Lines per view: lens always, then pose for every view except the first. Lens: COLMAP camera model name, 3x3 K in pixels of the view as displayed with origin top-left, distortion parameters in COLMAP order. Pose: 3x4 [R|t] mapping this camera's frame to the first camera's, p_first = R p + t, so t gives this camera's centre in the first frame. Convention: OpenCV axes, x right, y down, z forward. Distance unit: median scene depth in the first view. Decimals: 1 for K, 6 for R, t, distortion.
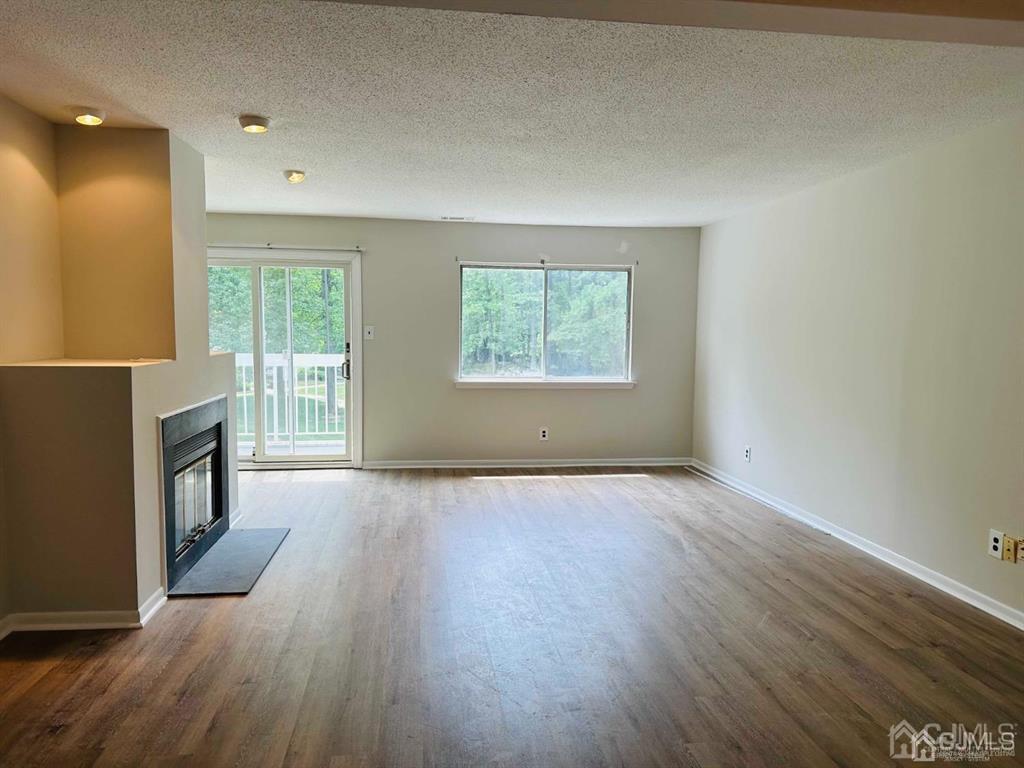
lens RADIAL K [[727.4, 0, 511.9], [0, 727.4, 383.9], [0, 0, 1]] dist [0.002701, -0.000905]
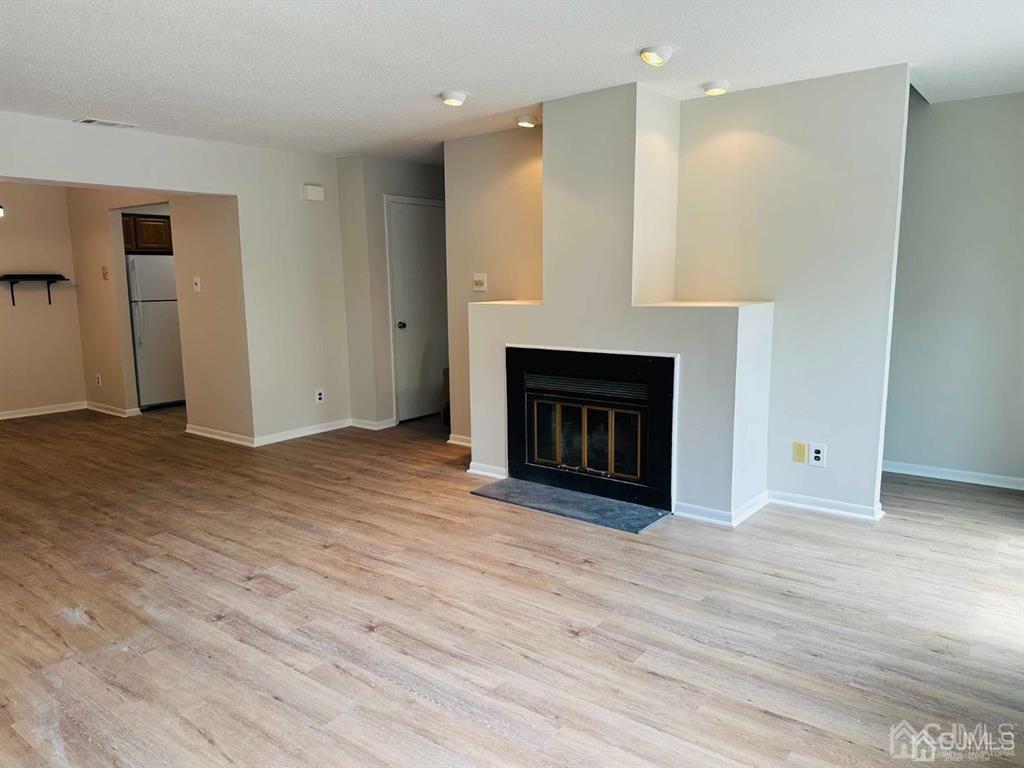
lens RADIAL K [[727.4, 0, 512.5], [0, 727.4, 384.5], [0, 0, 1]] dist [0.002701, -0.000905]
pose [[-0.709025, 0.109454, -0.696637, 0.541691], [-0.050251, 0.977527, 0.204731, -0.188452], [0.703390, 0.180167, -0.687592, 2.416802]]
